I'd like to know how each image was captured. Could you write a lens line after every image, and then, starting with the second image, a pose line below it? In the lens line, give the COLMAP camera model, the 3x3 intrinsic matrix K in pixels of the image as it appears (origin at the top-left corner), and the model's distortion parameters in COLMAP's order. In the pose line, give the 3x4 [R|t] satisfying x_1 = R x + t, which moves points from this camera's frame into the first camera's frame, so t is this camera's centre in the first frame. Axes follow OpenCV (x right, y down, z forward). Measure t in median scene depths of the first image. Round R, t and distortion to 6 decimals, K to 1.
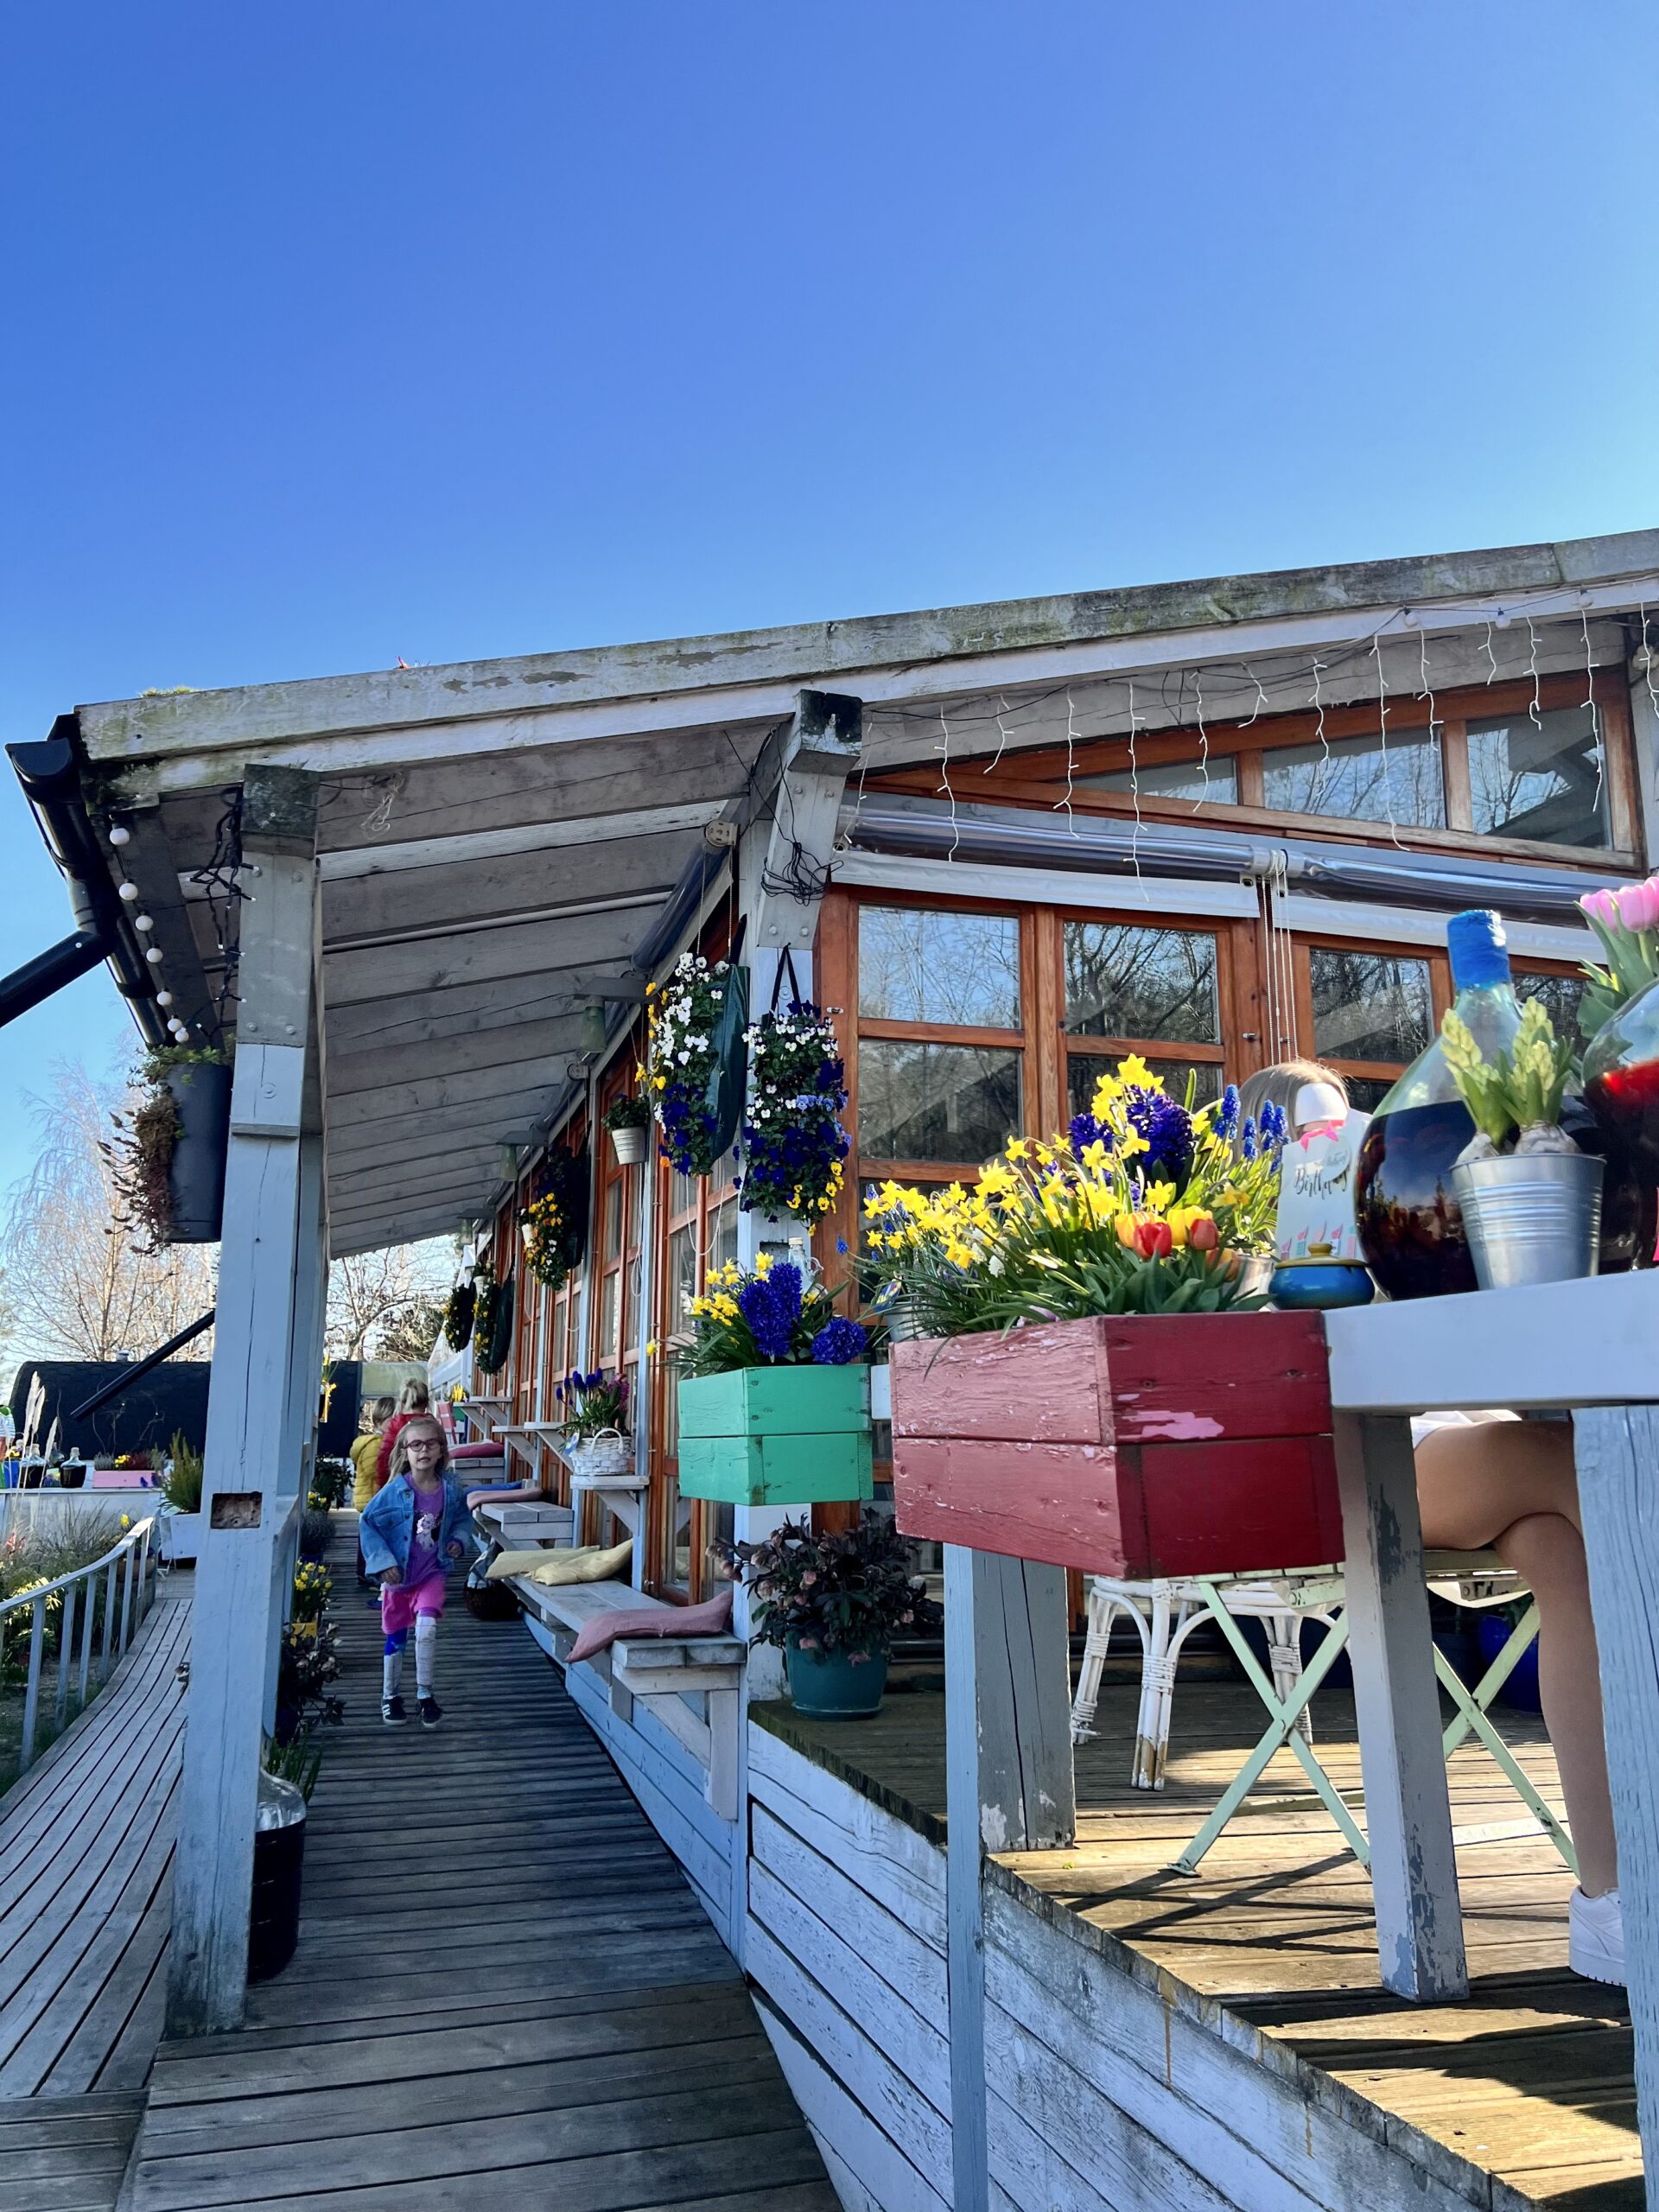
lens RADIAL K [[1678.1, 0, 803.1], [0, 1678.1, 1110.9], [0, 0, 1]] dist [0.080314, -0.087678]
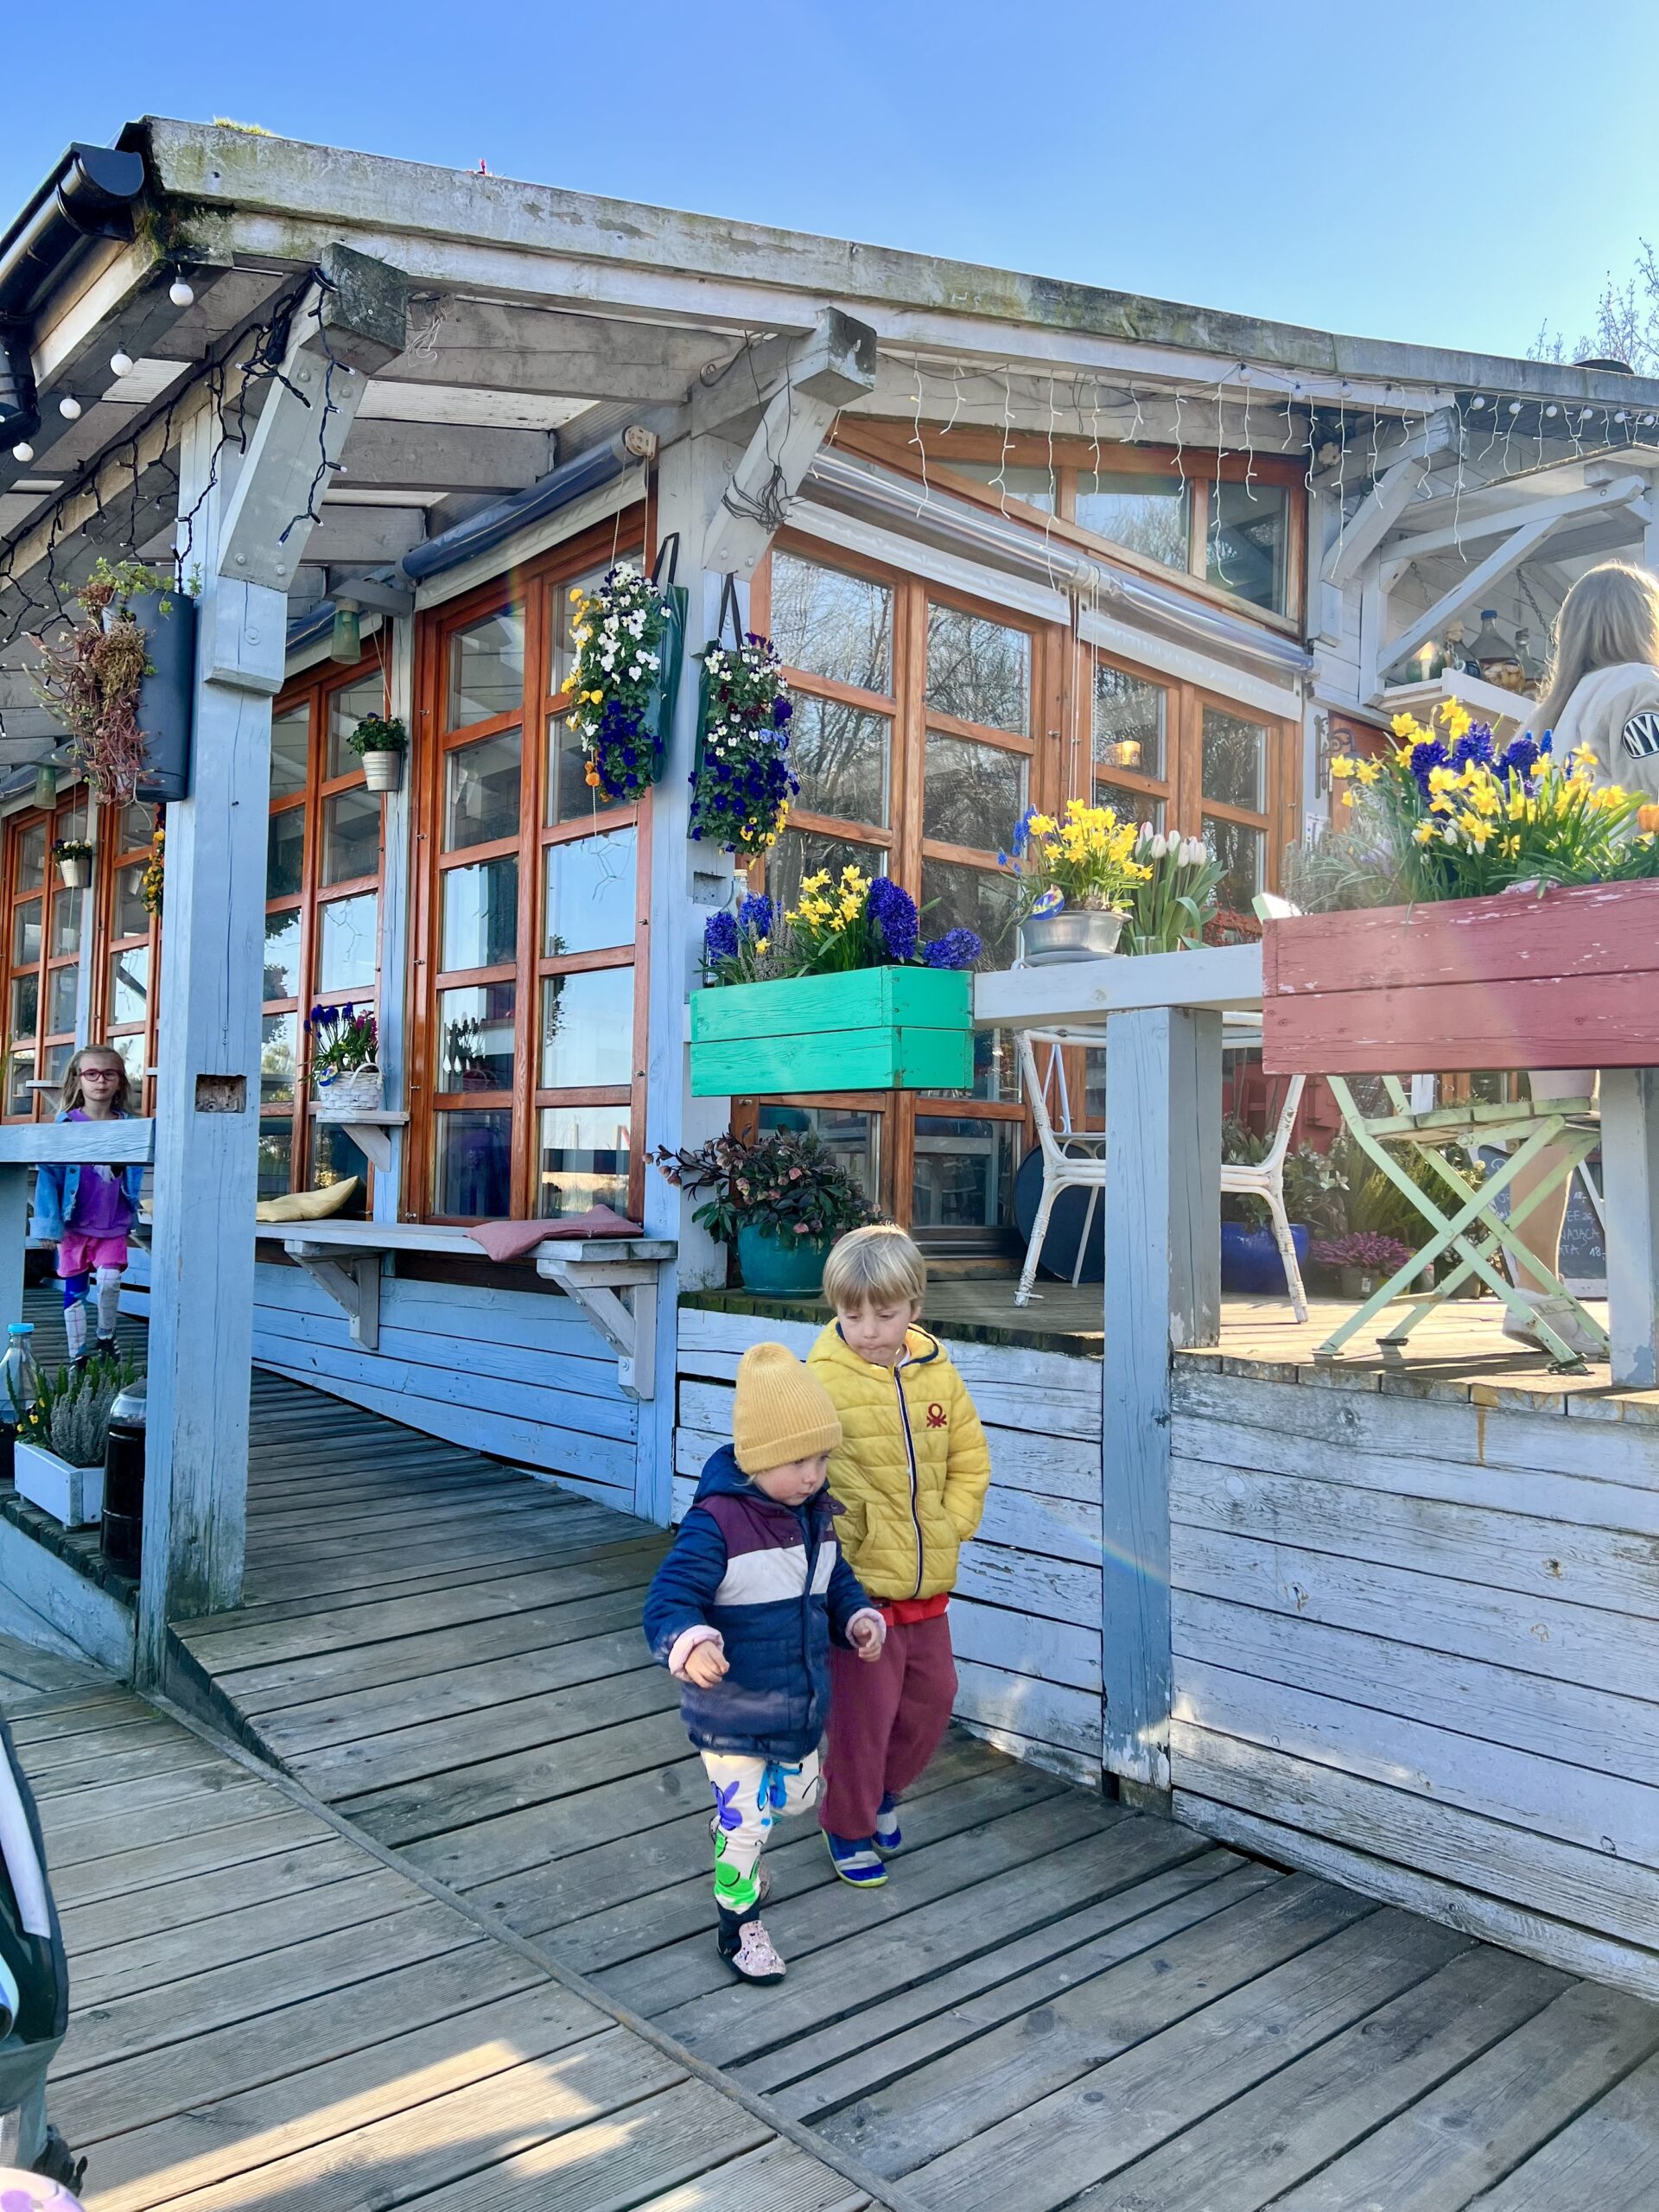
lens RADIAL K [[1678.1, 0, 803.1], [0, 1678.1, 1110.9], [0, 0, 1]] dist [0.080314, -0.087678]
pose [[0.897155, 0.036977, 0.440166, -0.442582], [-0.106048, 0.985376, 0.133370, 0.085199], [-0.428798, -0.166332, 0.887956, 0.039011]]
